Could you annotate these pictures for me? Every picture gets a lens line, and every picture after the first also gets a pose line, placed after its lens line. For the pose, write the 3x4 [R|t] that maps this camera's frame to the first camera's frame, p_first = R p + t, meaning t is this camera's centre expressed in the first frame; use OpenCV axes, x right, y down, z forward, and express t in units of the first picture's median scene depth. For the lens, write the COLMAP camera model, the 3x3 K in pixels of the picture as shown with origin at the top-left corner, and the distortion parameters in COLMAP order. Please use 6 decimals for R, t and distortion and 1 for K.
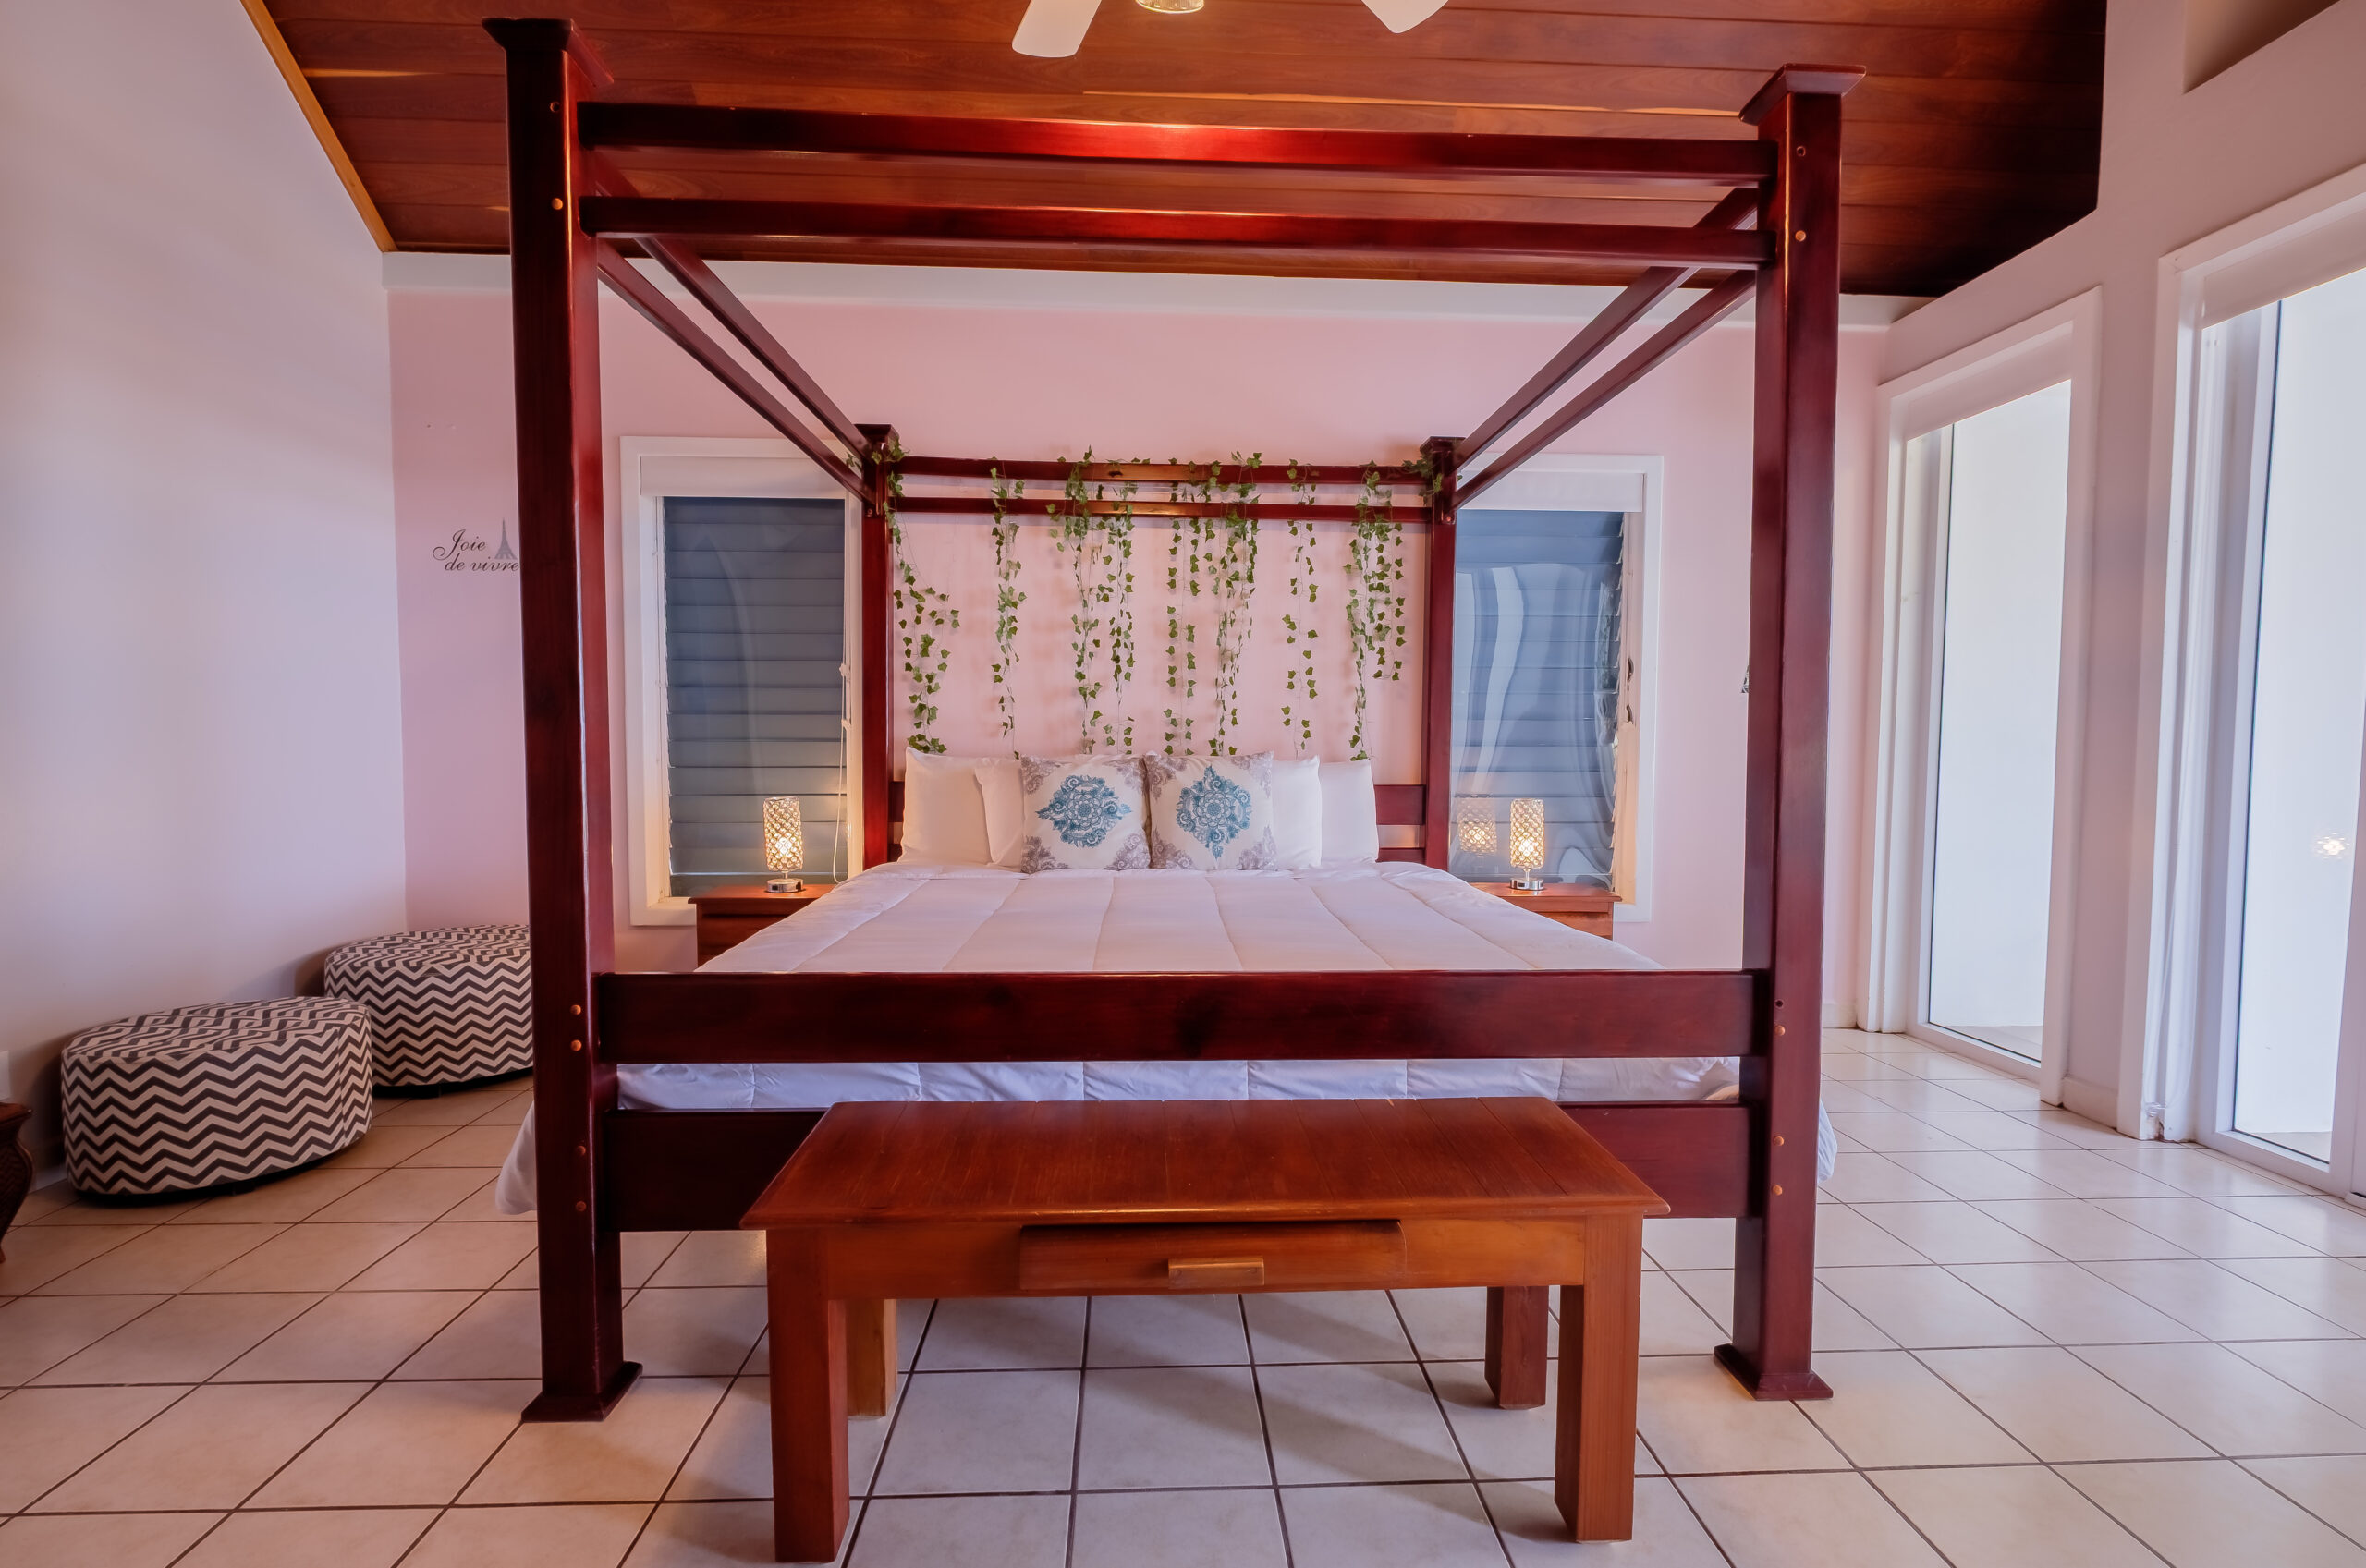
lens RADIAL K [[1061.6, 0, 1177.4], [0, 1061.6, 789.8], [0, 0, 1]] dist [-0.003819, -0.000671]
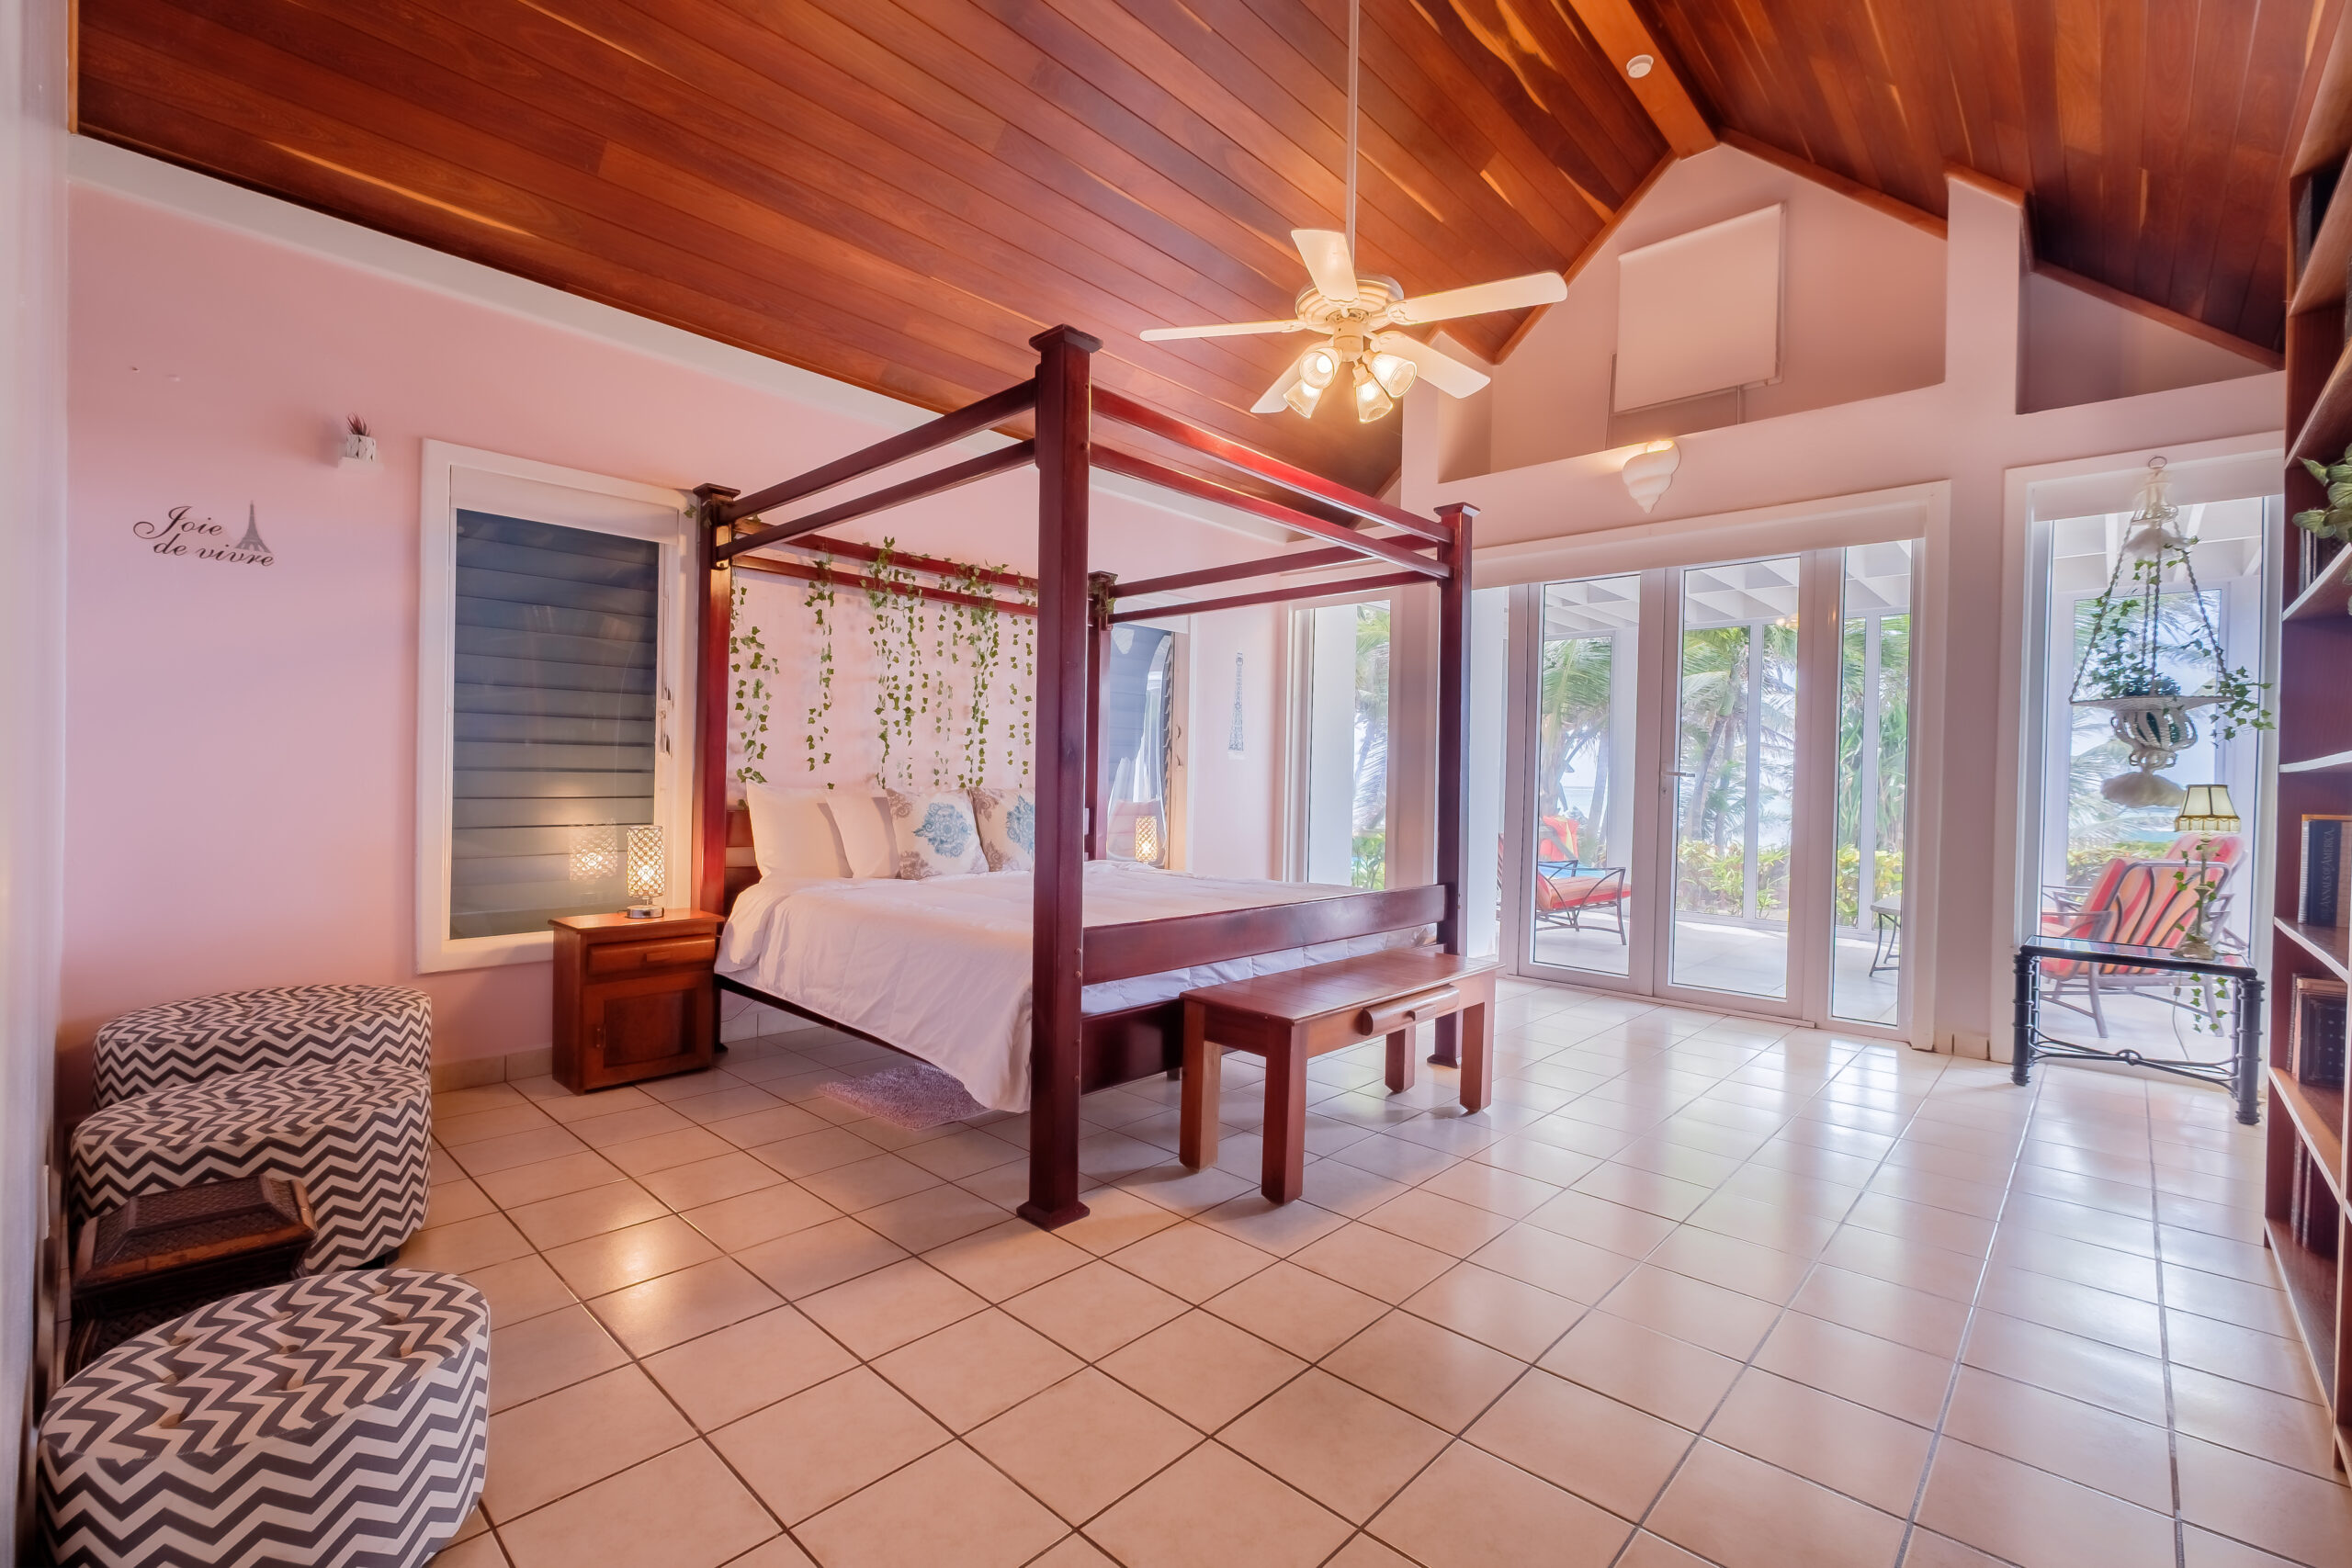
lens RADIAL K [[1055.4, 0, 1170.5], [0, 1055.4, 789.7], [0, 0, 1]] dist [-0.003819, -0.000671]
pose [[0.704805, -0.000506, 0.709401, -0.722376], [0.019693, 0.999628, -0.018853, 0.000531], [-0.709128, 0.027258, 0.704553, -0.091534]]
